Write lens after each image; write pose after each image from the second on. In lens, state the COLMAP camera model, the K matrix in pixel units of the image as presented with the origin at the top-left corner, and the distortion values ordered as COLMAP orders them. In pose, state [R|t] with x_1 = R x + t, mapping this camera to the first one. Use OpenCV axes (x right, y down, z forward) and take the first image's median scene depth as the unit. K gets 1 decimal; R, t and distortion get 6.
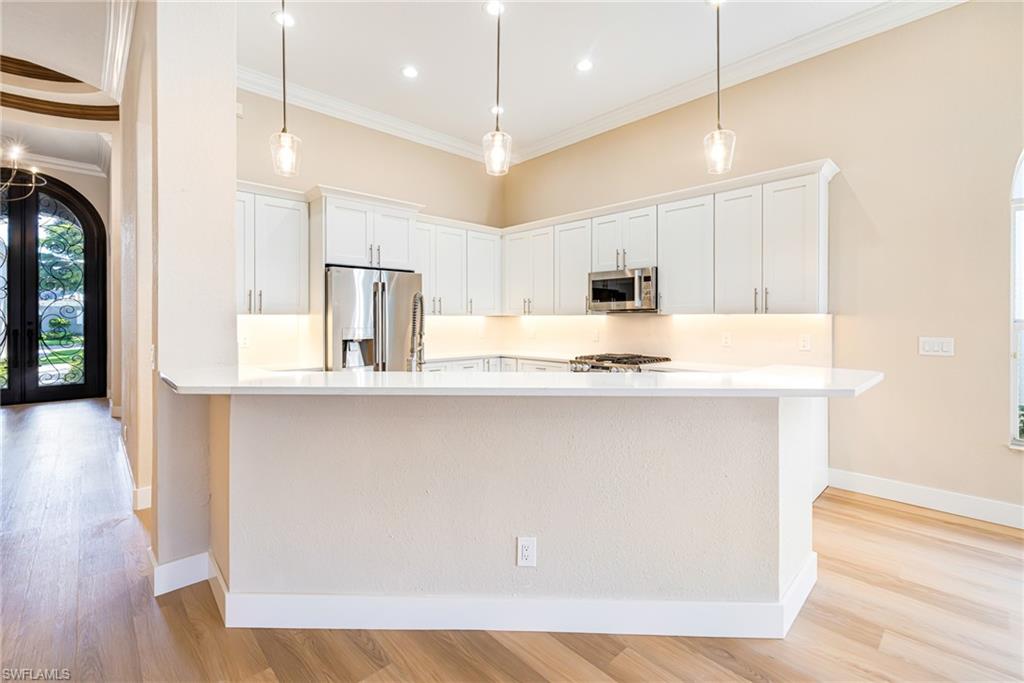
lens RADIAL K [[445.6, 0, 507.9], [0, 445.6, 335.0], [0, 0, 1]] dist [0.001316, -0.000092]
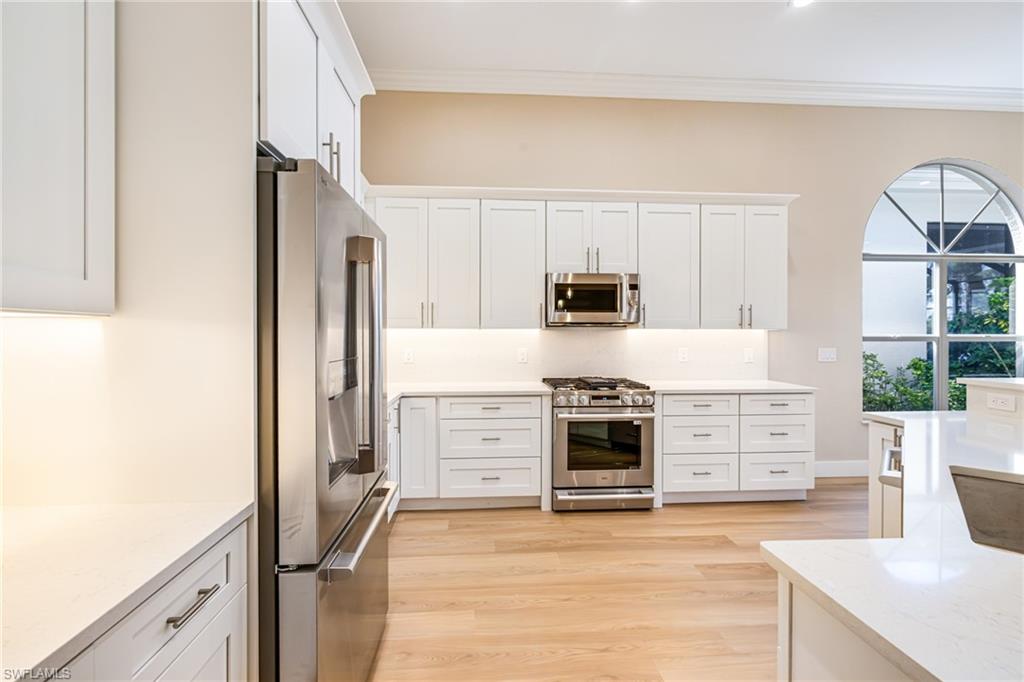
lens RADIAL K [[488.9, 0, 512.0], [0, 488.9, 341.0], [0, 0, 1]] dist [-0.000923, 0.008182]
pose [[0.632407, -0.012420, 0.774537, -0.517050], [0.028350, 0.999573, -0.007119, -0.021456], [-0.774118, 0.026460, 0.632489, 0.551092]]
